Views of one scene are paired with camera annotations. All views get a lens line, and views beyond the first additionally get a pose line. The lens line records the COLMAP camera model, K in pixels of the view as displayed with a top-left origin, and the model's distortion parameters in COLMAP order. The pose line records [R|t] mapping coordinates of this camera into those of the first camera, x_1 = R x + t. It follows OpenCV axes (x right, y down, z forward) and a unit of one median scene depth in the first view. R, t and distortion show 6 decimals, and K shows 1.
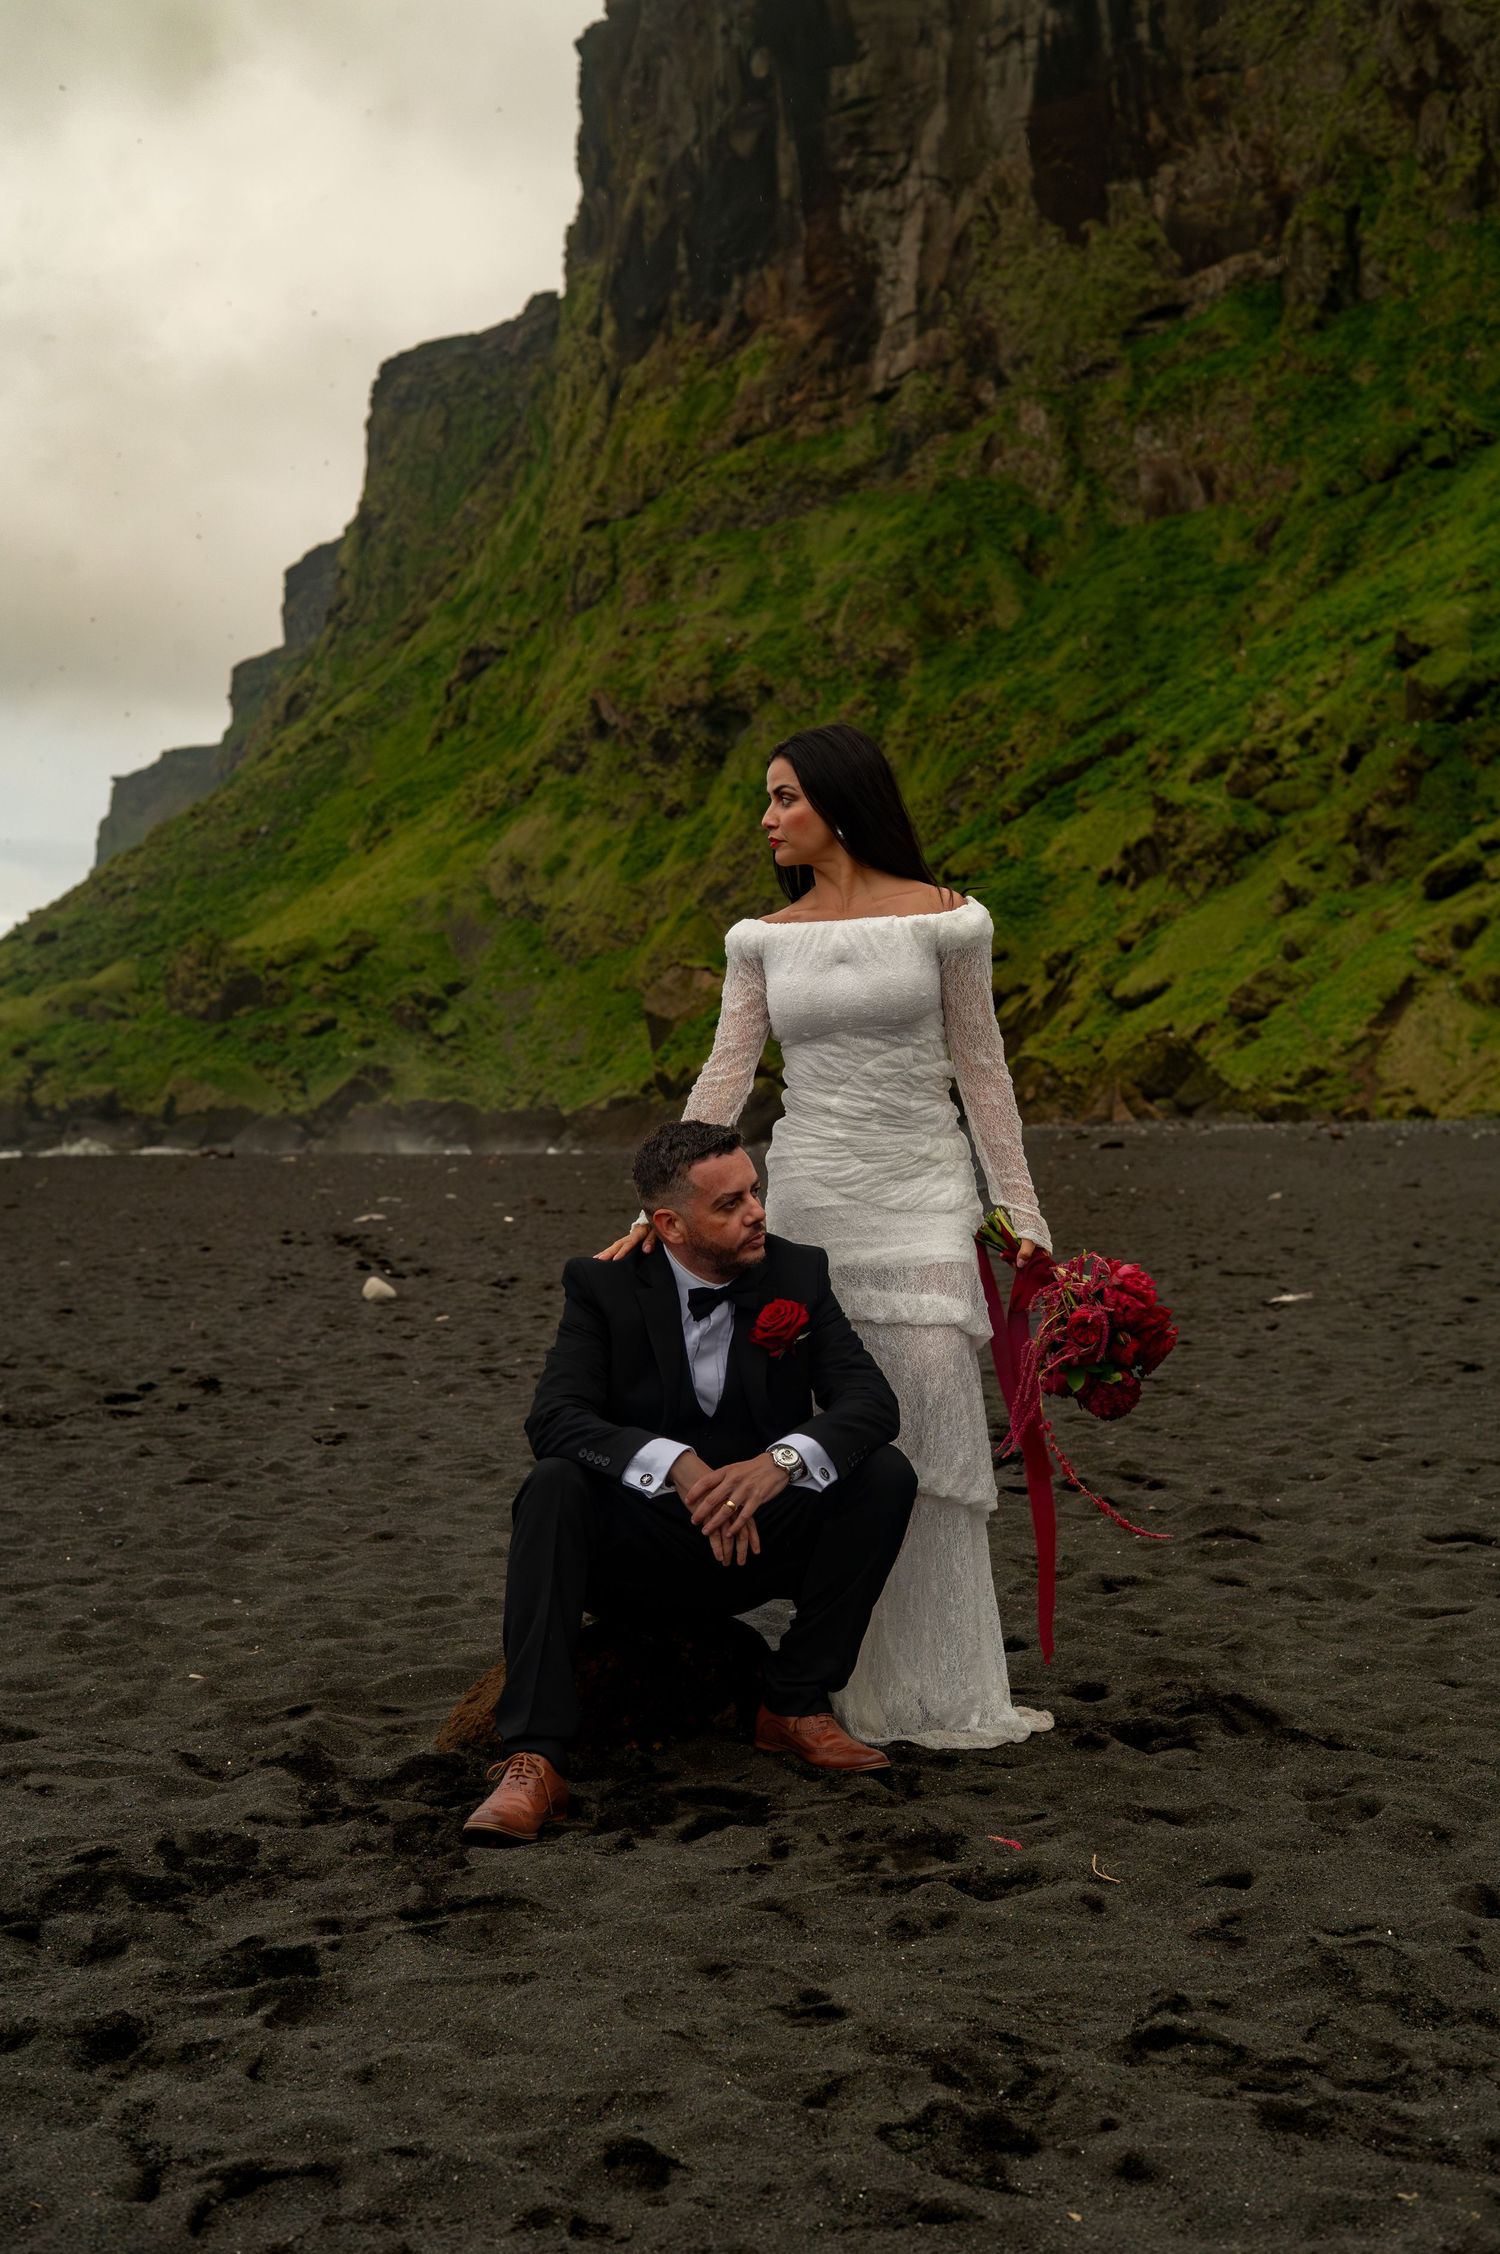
lens RADIAL K [[3231.0, 0, 752.4], [0, 3231.0, 1134.9], [0, 0, 1]] dist [-0.000945, 0.000000]
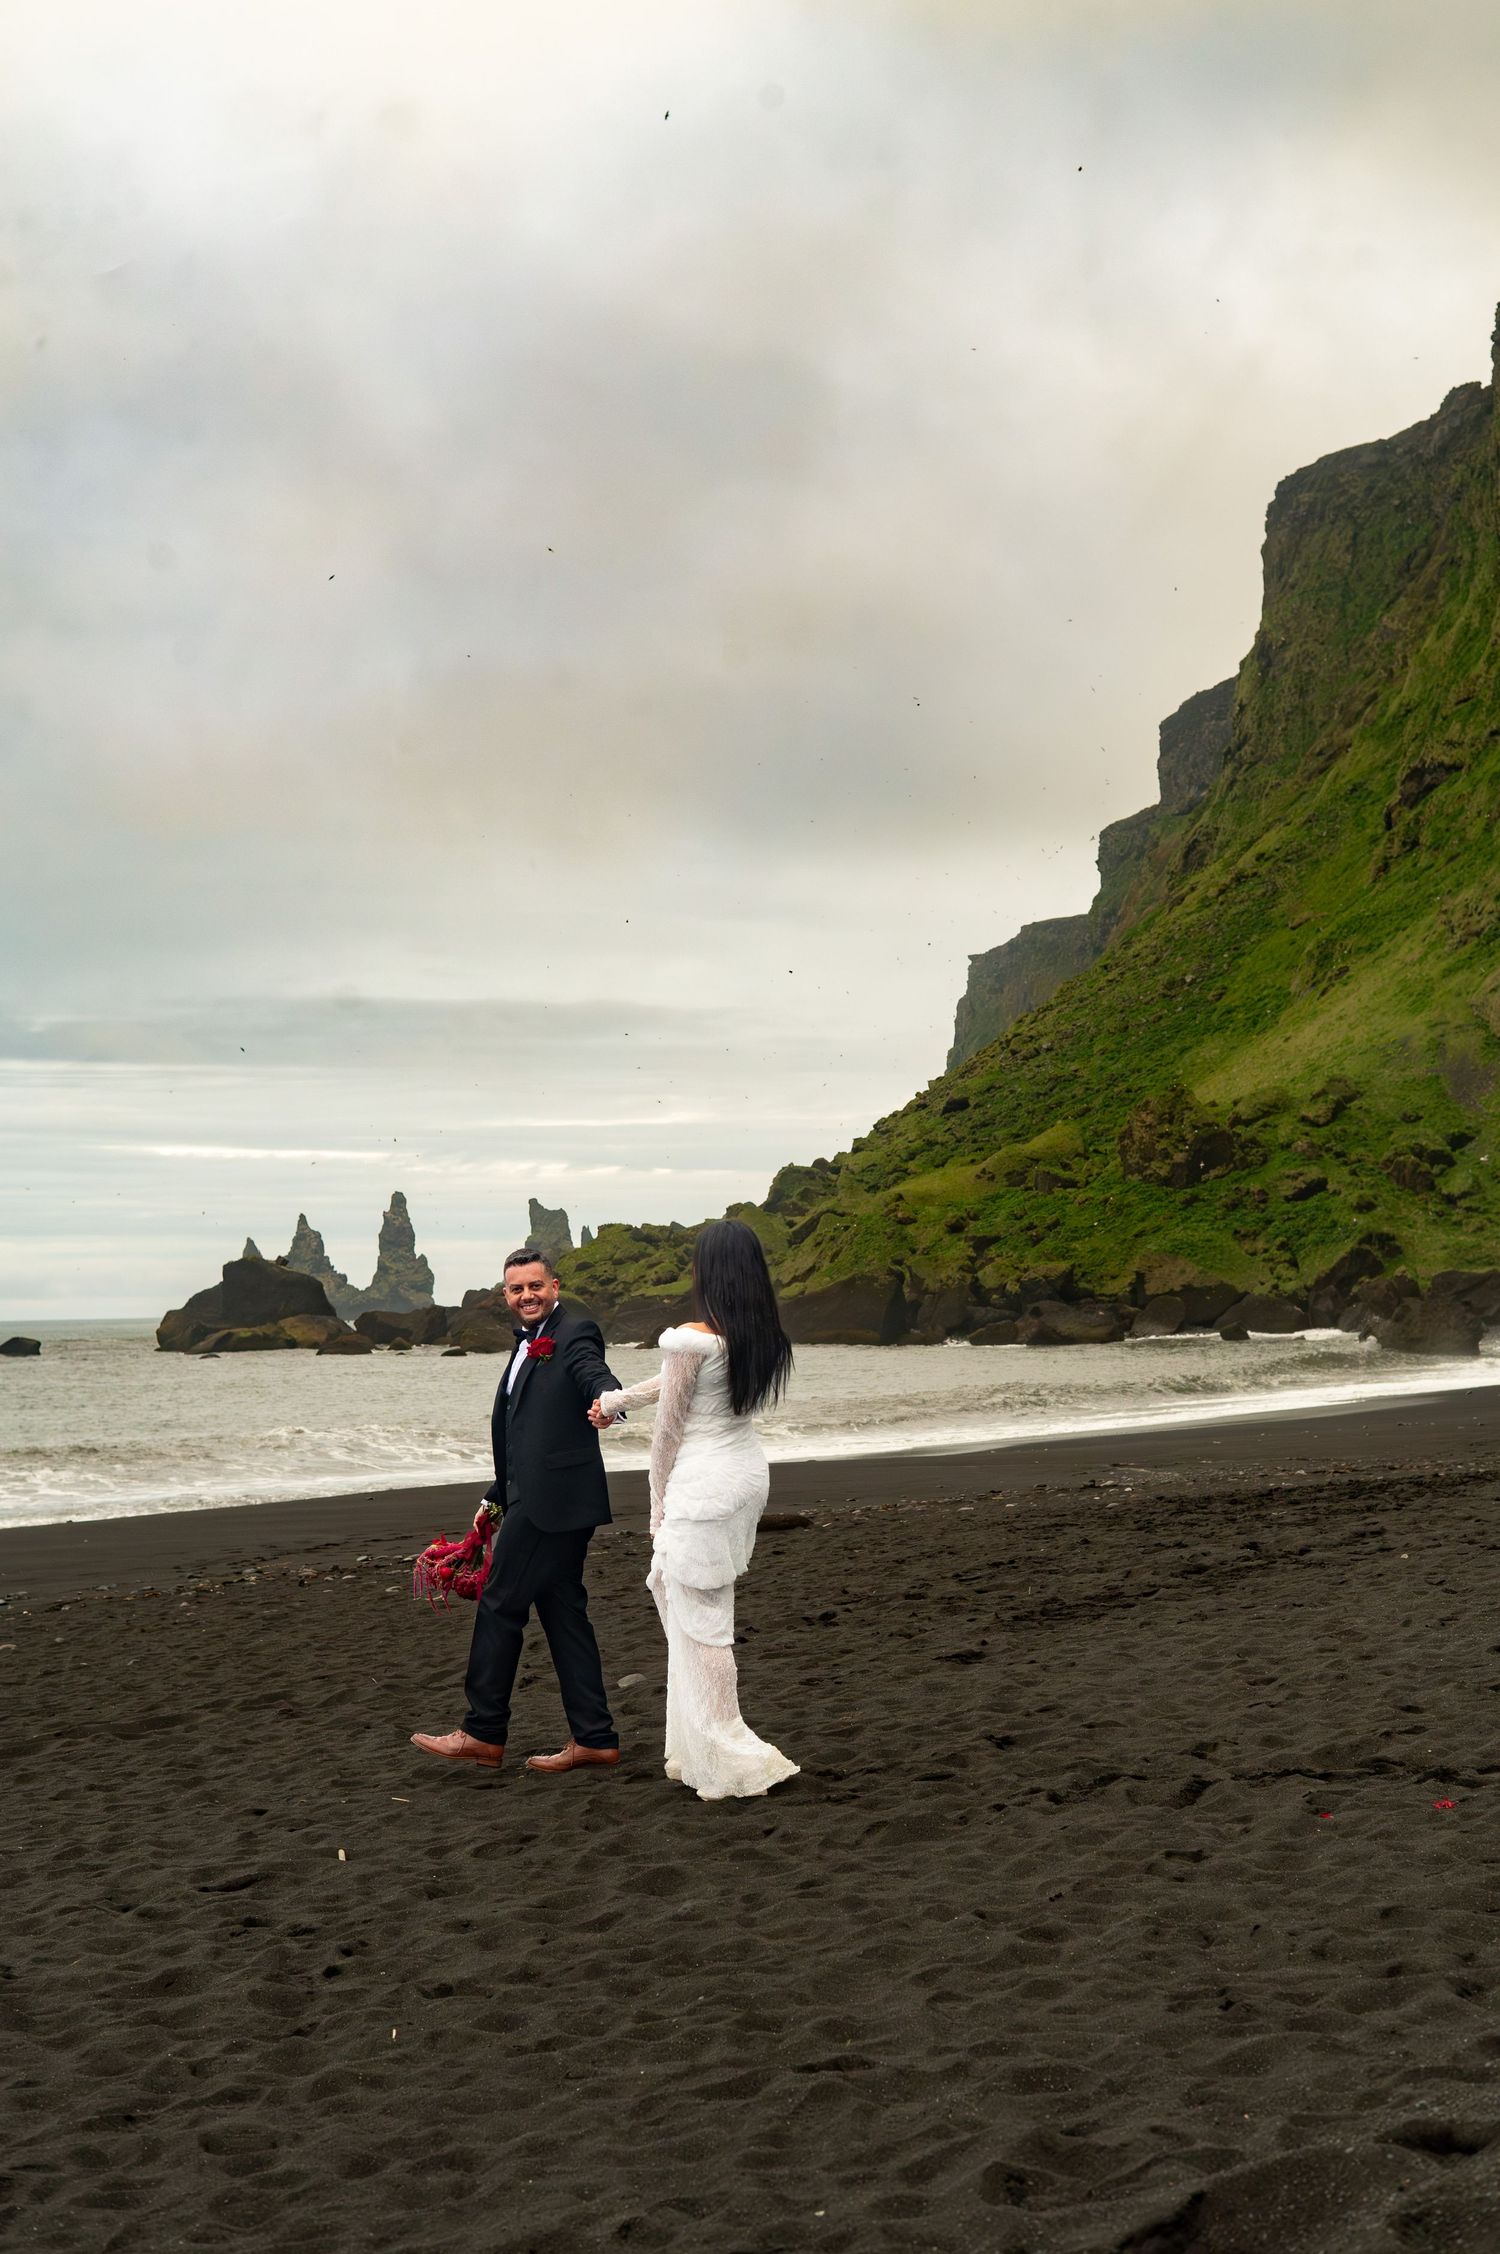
lens RADIAL K [[3231.0, 0, 754.2], [0, 3231.0, 1127.4], [0, 0, 1]] dist [-0.000945, 0.000000]
pose [[0.967277, -0.030798, -0.251845, -0.054342], [0.015917, 0.998016, -0.060913, -0.000111], [0.253222, 0.054911, 0.965849, 0.127449]]
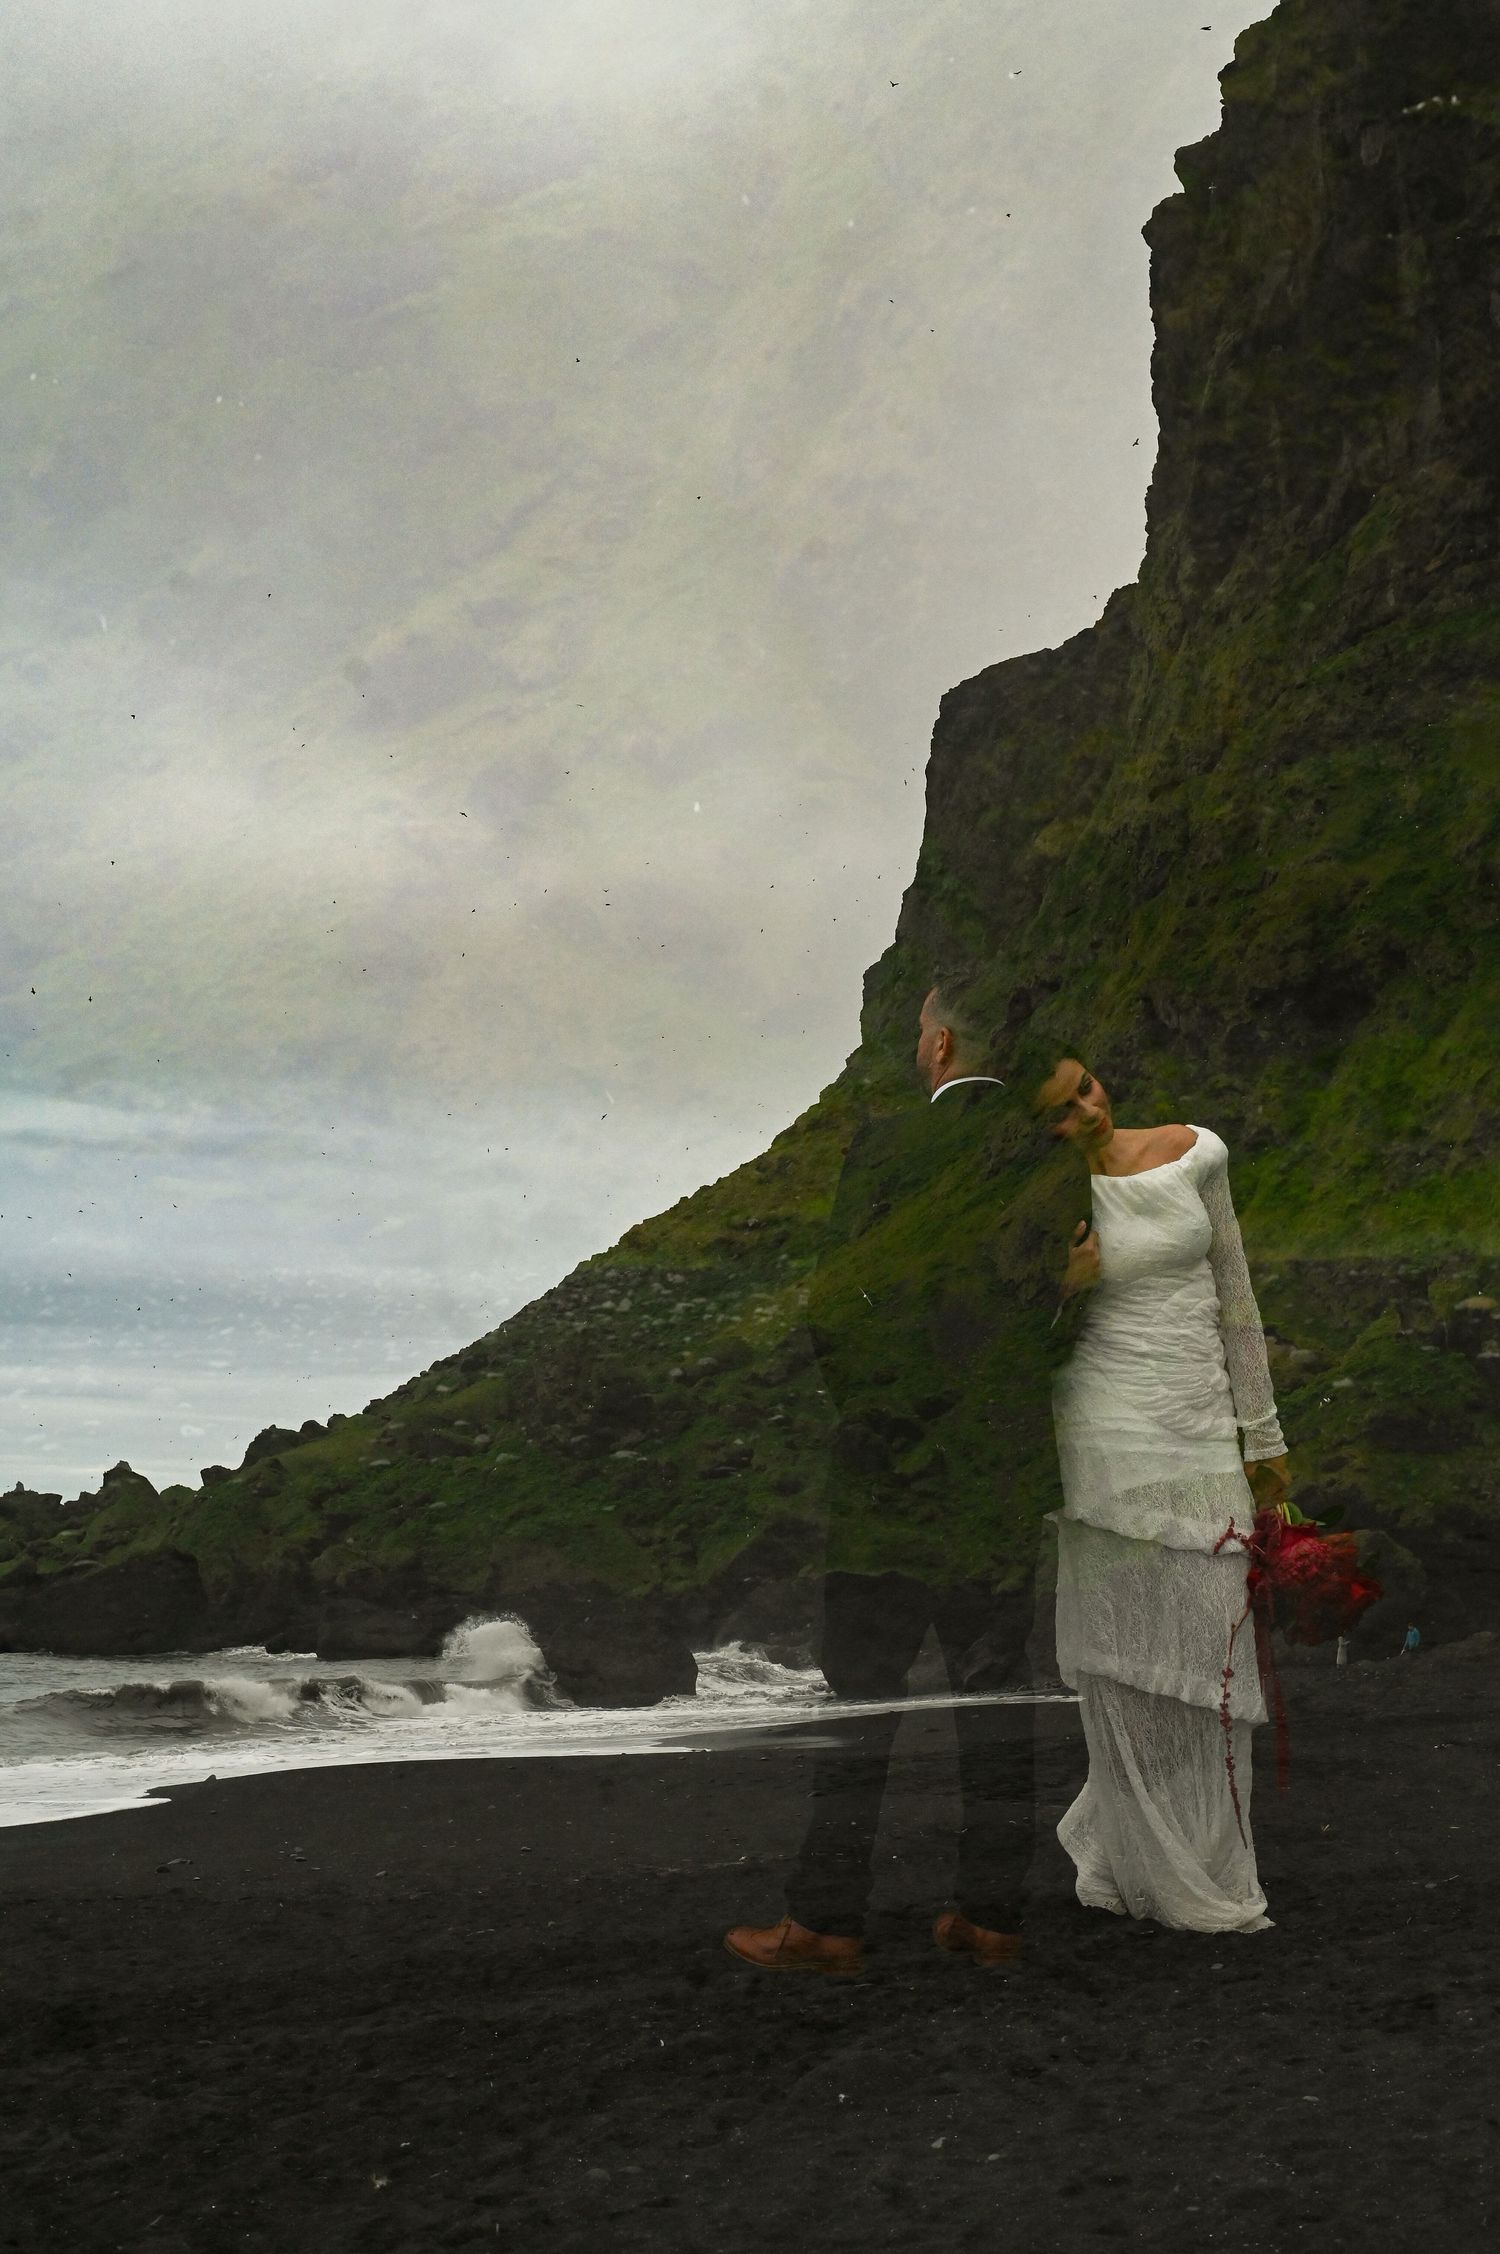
lens RADIAL K [[3231.0, 0, 751.6], [0, 3231.0, 1125.0], [0, 0, 1]] dist [-0.000945, 0.000000]
pose [[0.979183, -0.023124, -0.201658, 0.007465], [-0.007093, 0.988985, -0.147847, -0.003428], [0.202856, 0.146200, 0.968233, 0.310464]]
